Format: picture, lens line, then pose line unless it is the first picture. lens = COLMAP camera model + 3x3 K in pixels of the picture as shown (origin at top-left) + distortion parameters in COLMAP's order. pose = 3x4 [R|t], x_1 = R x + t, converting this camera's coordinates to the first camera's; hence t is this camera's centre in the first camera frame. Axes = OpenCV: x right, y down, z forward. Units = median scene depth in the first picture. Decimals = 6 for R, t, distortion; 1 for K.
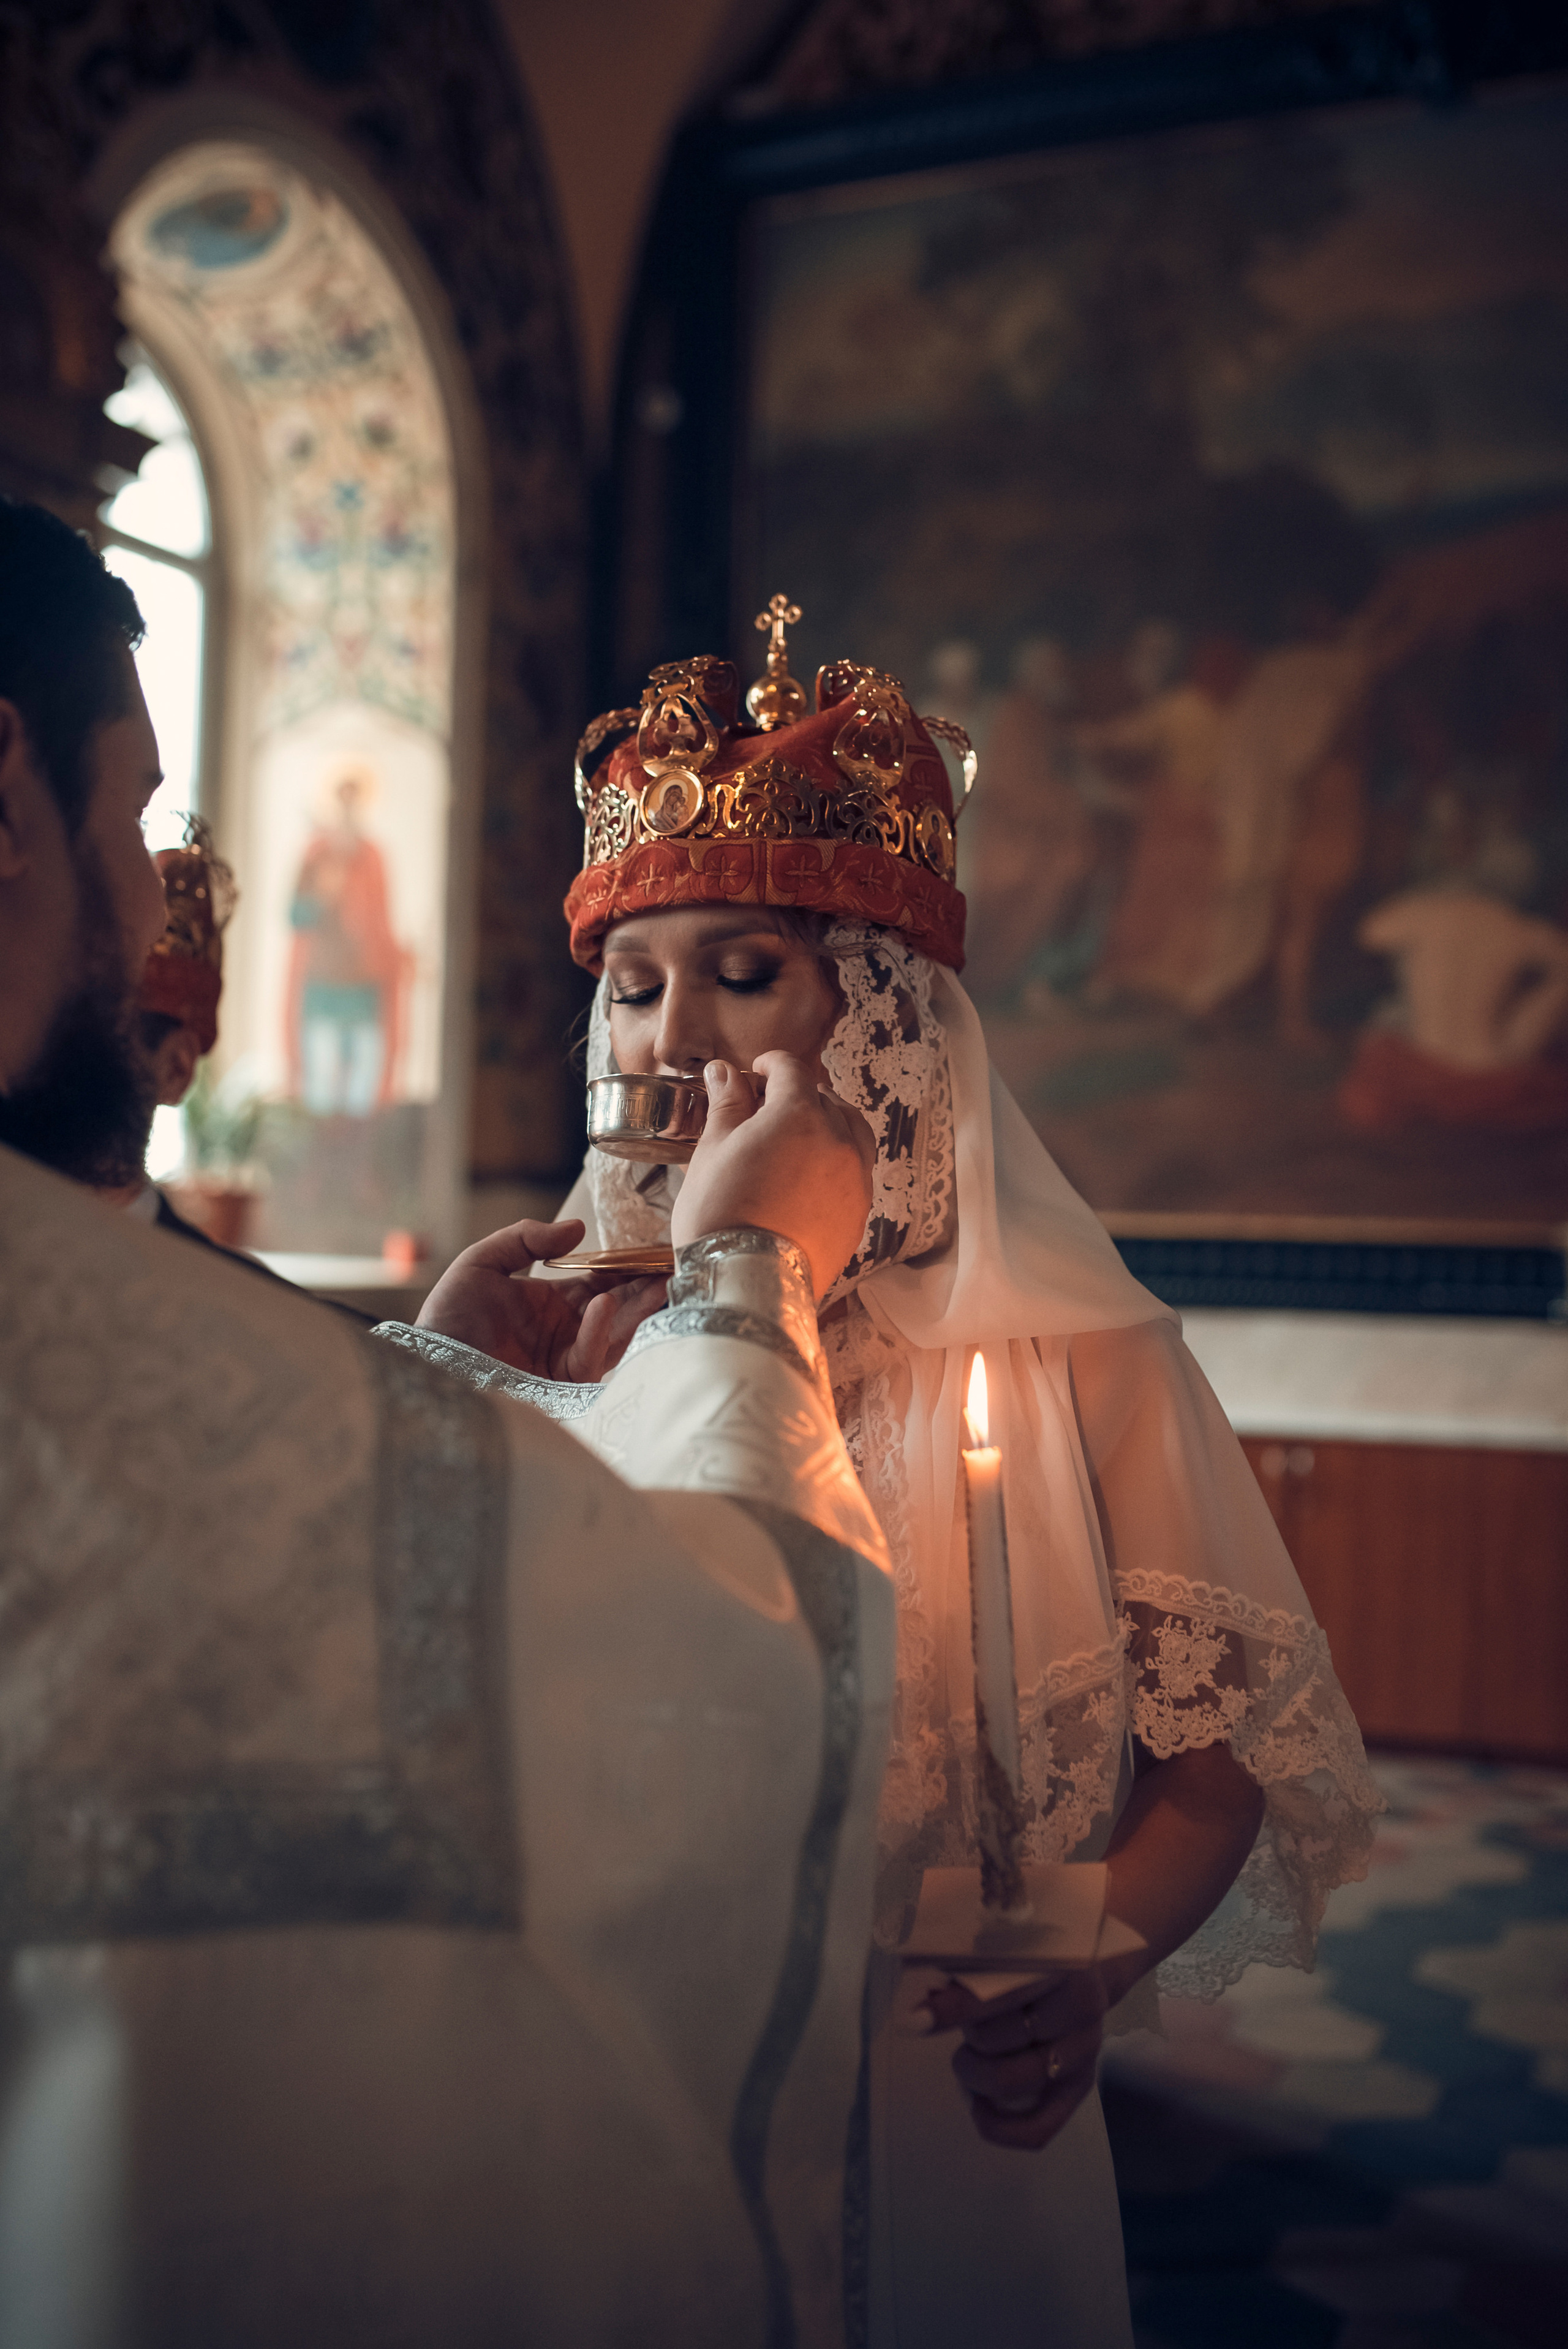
lens RADIAL K [[2303.7, 0, 794.9], [0, 2303.7, 1163.9], [0, 0, 1]] dist [-0.069210, 0.094730]
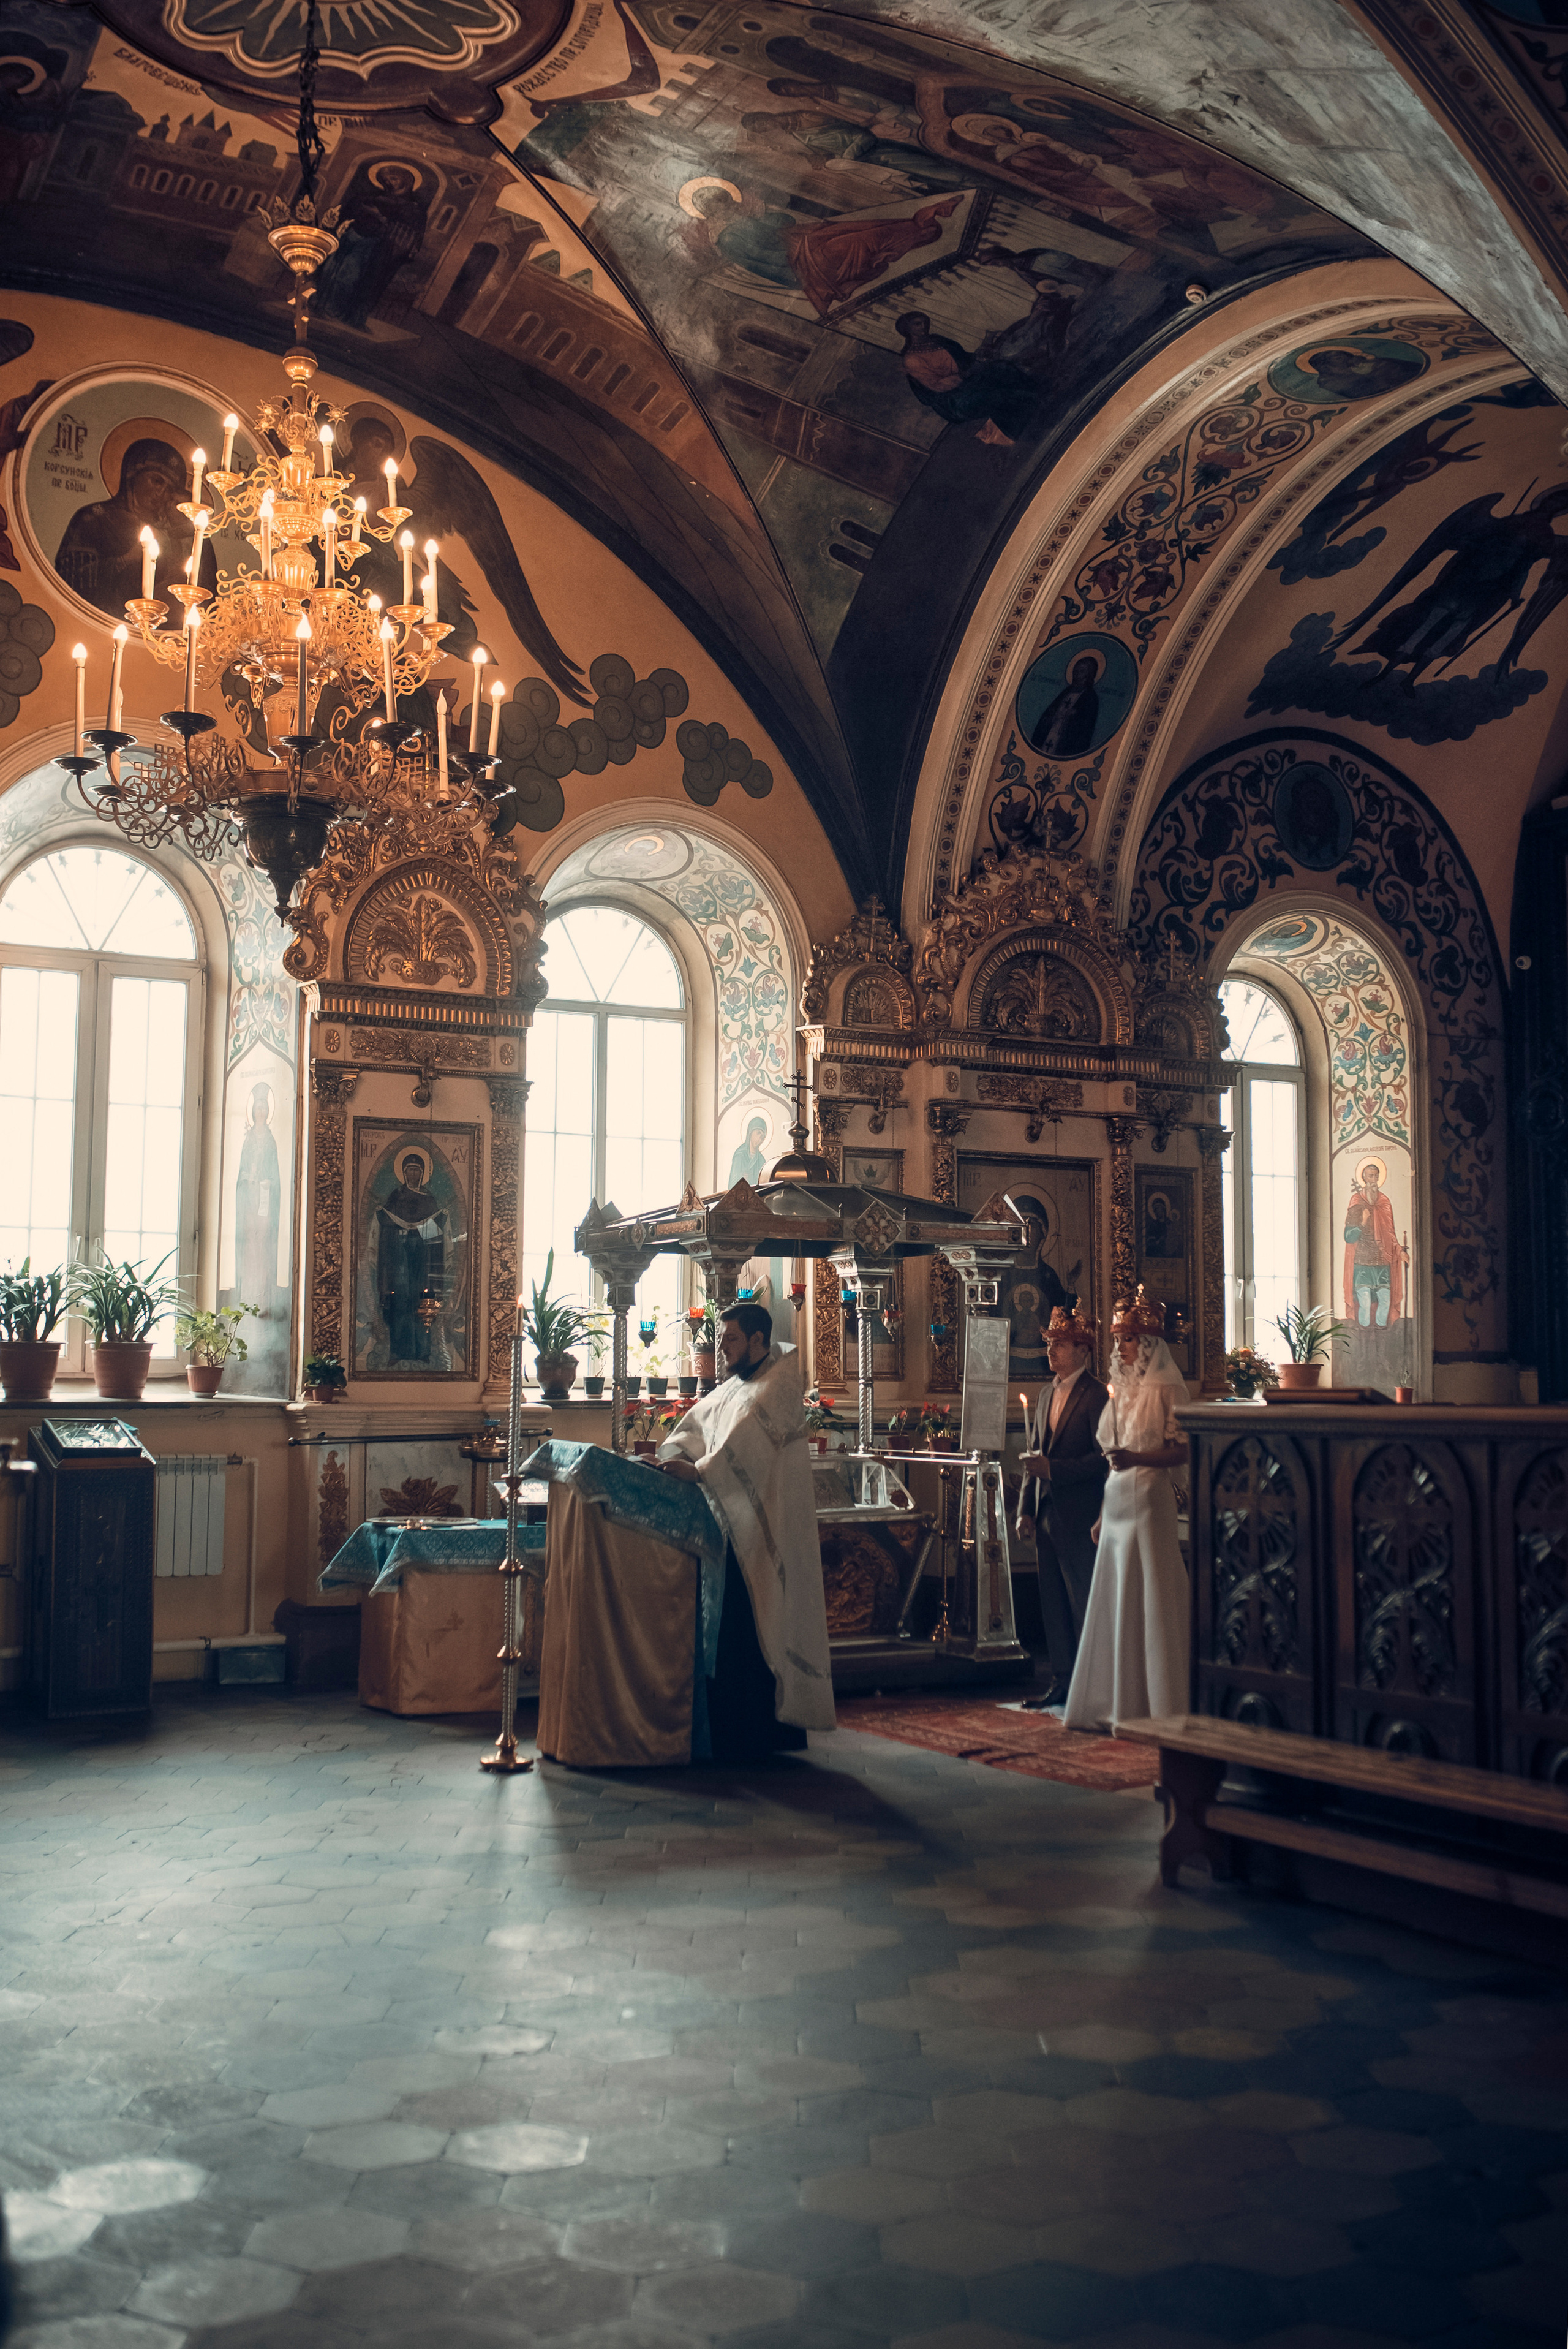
lens RADIAL K [[2303.7, 0, 794.9], [0, 2303.7, 1163.9], [0, 0, 1]] dist [-0.069210, 0.094730]
pose [[0.809638, -0.069619, -0.582787, 0.610205], [0.024420, 0.996076, -0.085064, -0.006100], [0.586422, 0.054640, 0.808161, -1.018355]]
